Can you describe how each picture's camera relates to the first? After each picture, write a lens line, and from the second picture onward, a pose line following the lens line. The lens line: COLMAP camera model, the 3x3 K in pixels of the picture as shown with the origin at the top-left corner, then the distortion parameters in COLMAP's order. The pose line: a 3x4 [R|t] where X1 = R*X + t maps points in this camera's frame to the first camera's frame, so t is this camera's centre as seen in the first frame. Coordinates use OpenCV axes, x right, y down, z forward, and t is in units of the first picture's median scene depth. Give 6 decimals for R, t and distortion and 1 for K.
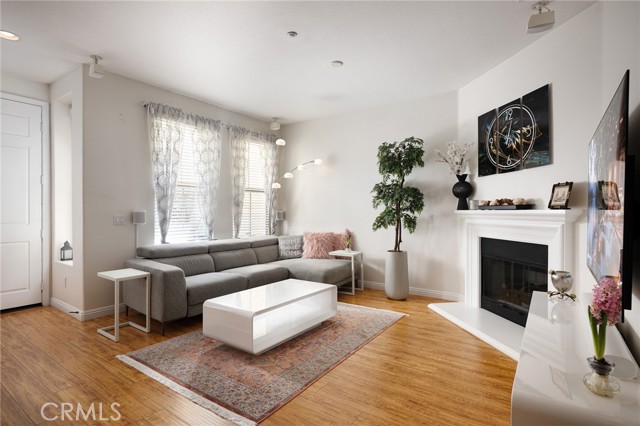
lens RADIAL K [[328.8, 0, 320.2], [0, 328.8, 212.4], [0, 0, 1]] dist [0.000171, 0.000023]
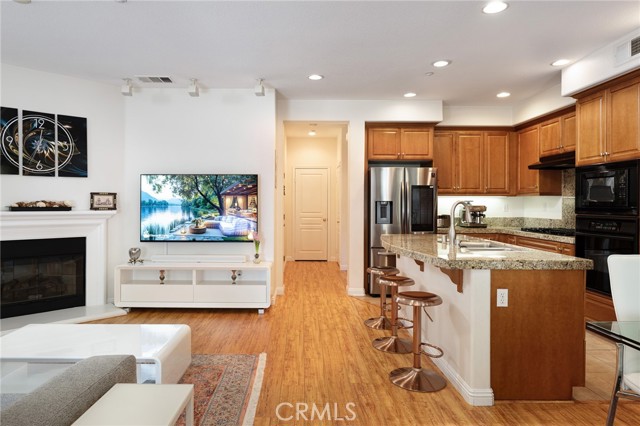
lens RADIAL K [[393.9, 0, 317.6], [0, 393.9, 208.8], [0, 0, 1]] dist [-0.001820, -0.000262]
pose [[-0.609390, -0.012160, 0.792777, -1.094859], [-0.001123, 0.999895, 0.014473, -0.038280], [-0.792870, 0.007930, -0.609340, 1.150057]]
